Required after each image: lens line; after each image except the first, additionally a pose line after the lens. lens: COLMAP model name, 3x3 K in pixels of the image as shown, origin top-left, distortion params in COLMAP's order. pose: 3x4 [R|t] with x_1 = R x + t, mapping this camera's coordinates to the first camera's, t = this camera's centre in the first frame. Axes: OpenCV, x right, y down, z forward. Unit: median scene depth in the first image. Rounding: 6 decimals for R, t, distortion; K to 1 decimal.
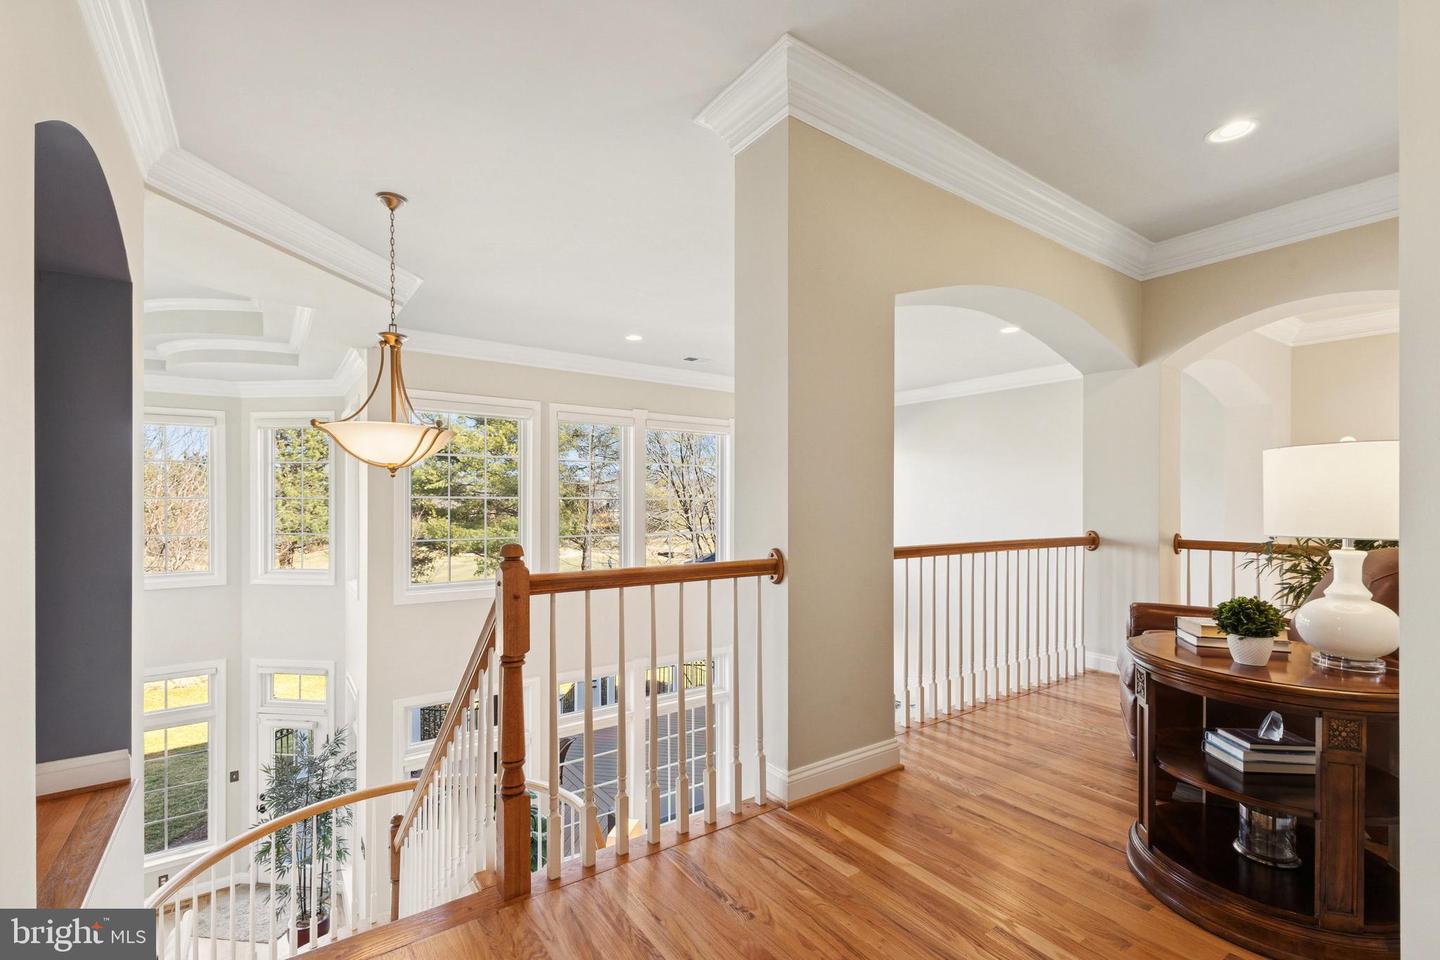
lens RADIAL K [[635.4, 0, 716.6], [0, 635.4, 496.9], [0, 0, 1]] dist [0.002147, 0.000338]
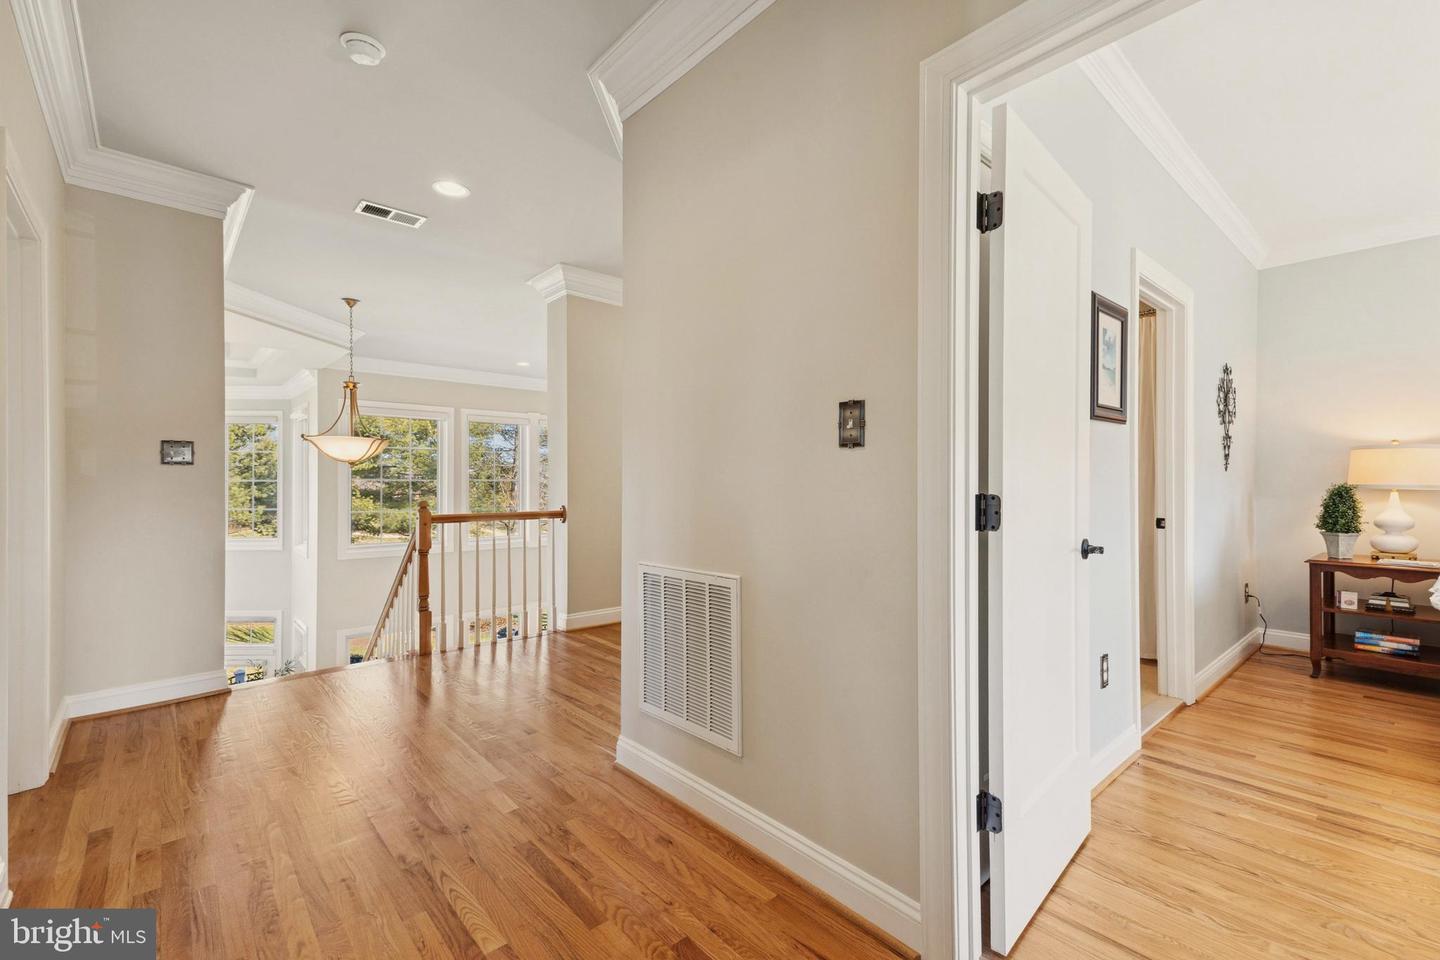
lens RADIAL K [[630.8, 0, 720.0], [0, 630.8, 480.0], [0, 0, 1]] dist [0.018165, -0.000248]
pose [[0.994366, -0.000795, 0.105998, 0.273649], [0.000464, 0.999995, 0.003150, -0.004763], [-0.106000, -0.003083, 0.994361, -0.756135]]
